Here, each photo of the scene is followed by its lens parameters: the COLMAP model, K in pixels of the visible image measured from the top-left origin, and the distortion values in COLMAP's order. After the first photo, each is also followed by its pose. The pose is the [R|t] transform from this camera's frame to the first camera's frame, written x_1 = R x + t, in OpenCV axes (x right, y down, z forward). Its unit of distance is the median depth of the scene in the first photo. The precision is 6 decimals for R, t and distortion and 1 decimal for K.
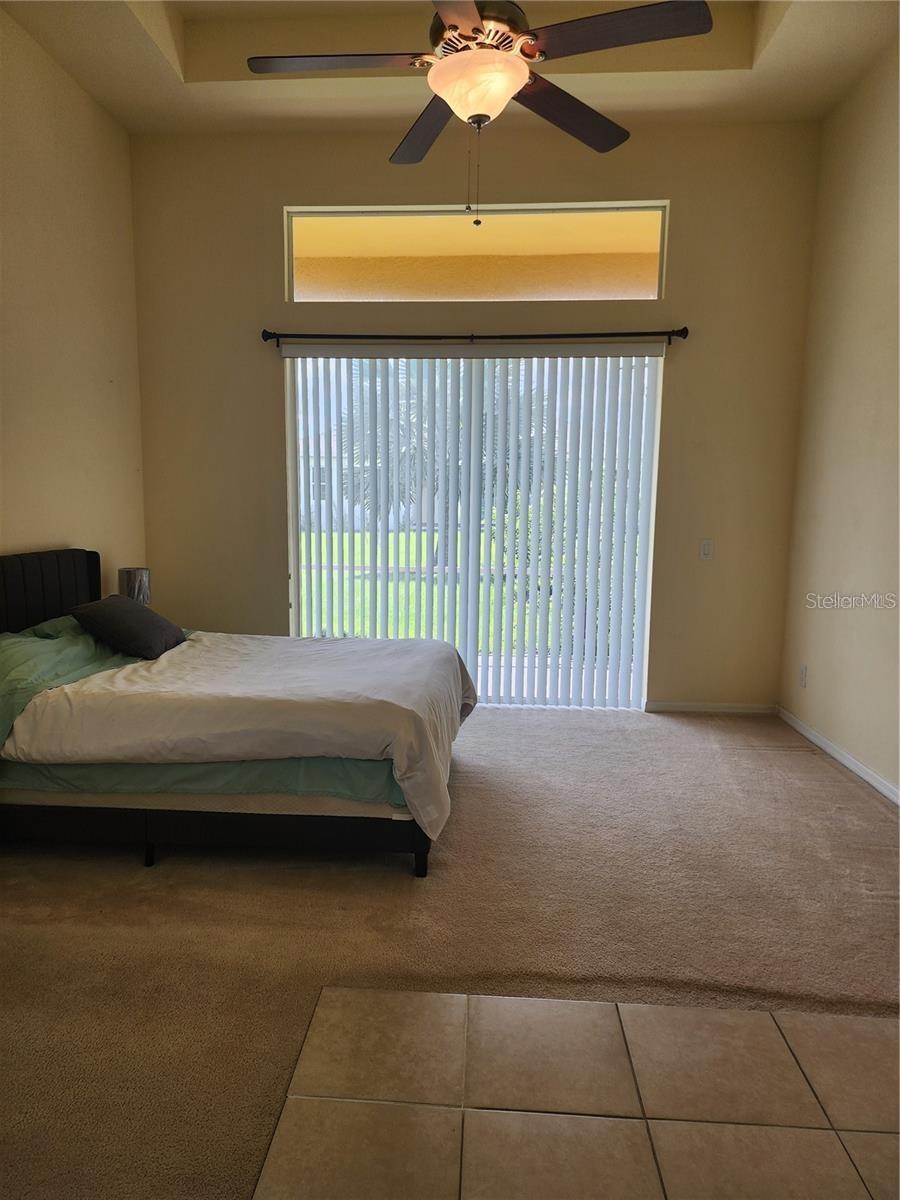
lens RADIAL K [[818.6, 0, 450.0], [0, 818.6, 600.0], [0, 0, 1]] dist [0.052549, -0.002131]
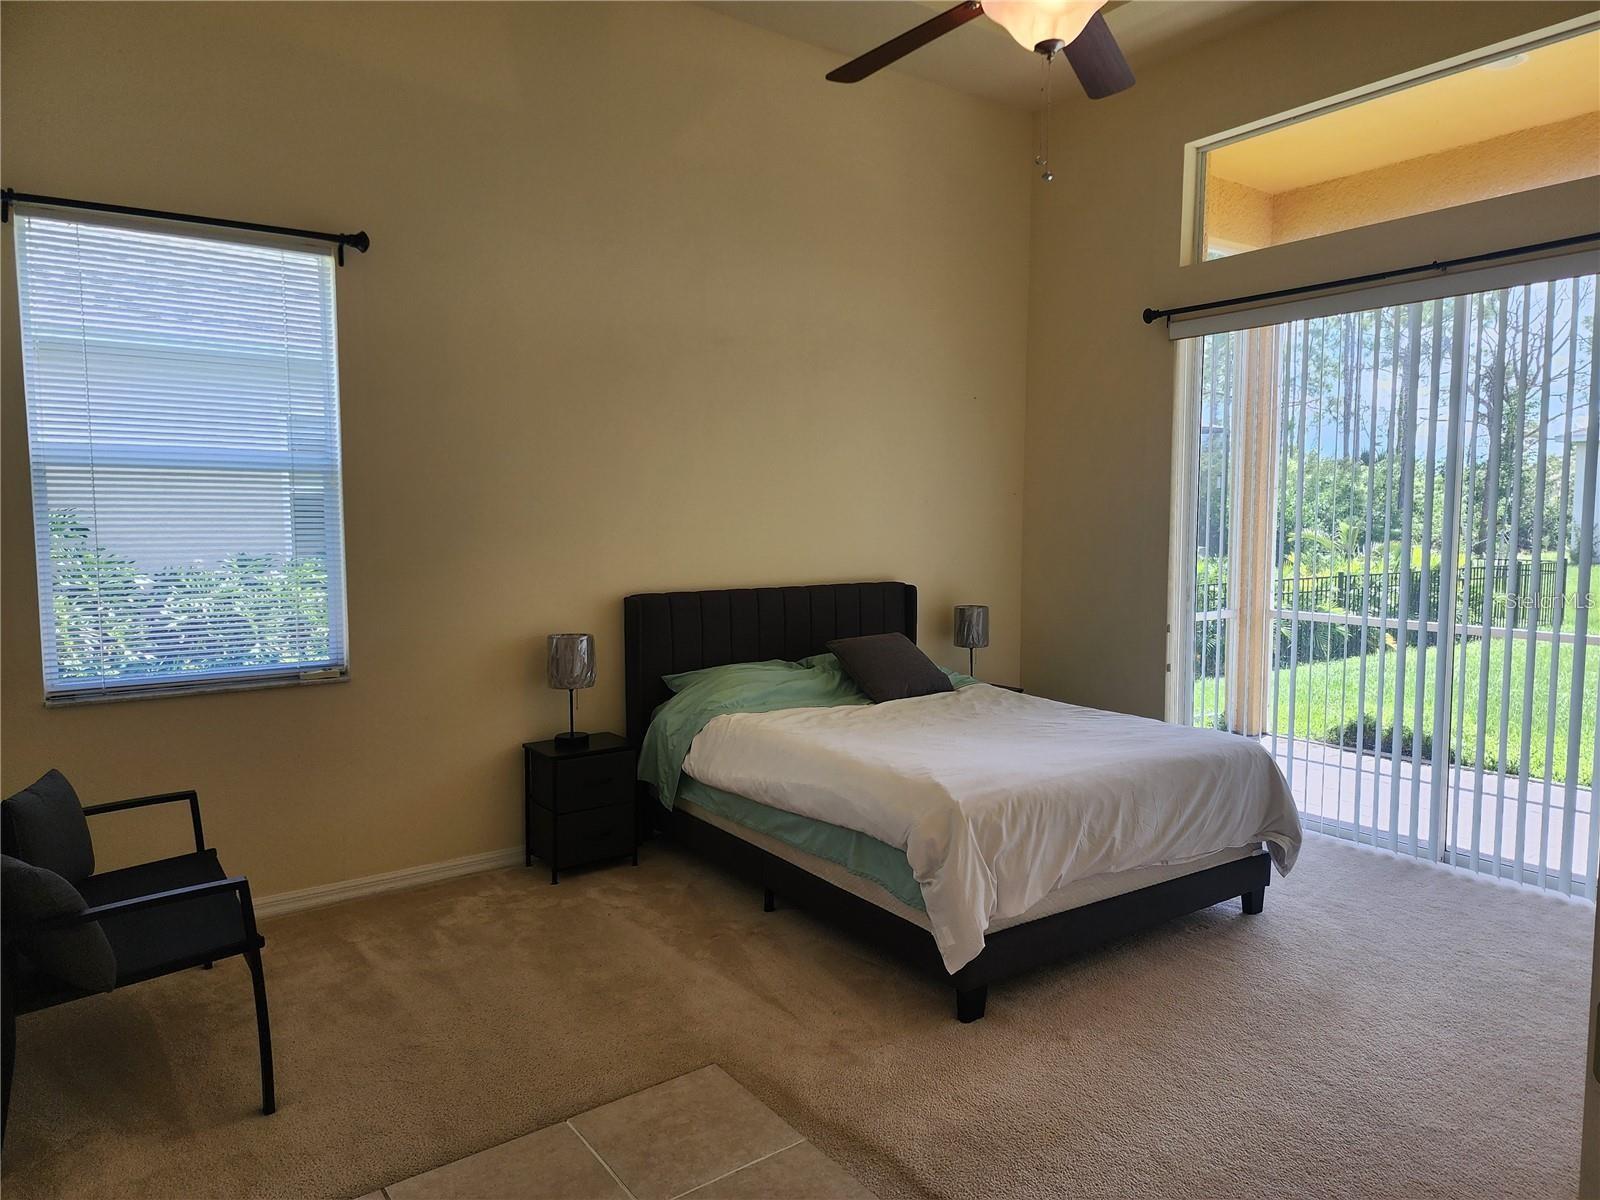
lens RADIAL K [[1091.5, 0, 811.7], [0, 1091.5, 597.8], [0, 0, 1]] dist [0.052549, -0.002131]
pose [[0.632681, 0.055199, -0.772443, 0.664552], [-0.090176, 0.995922, -0.002691, -0.045333], [0.769145, 0.071358, 0.635078, 0.211011]]
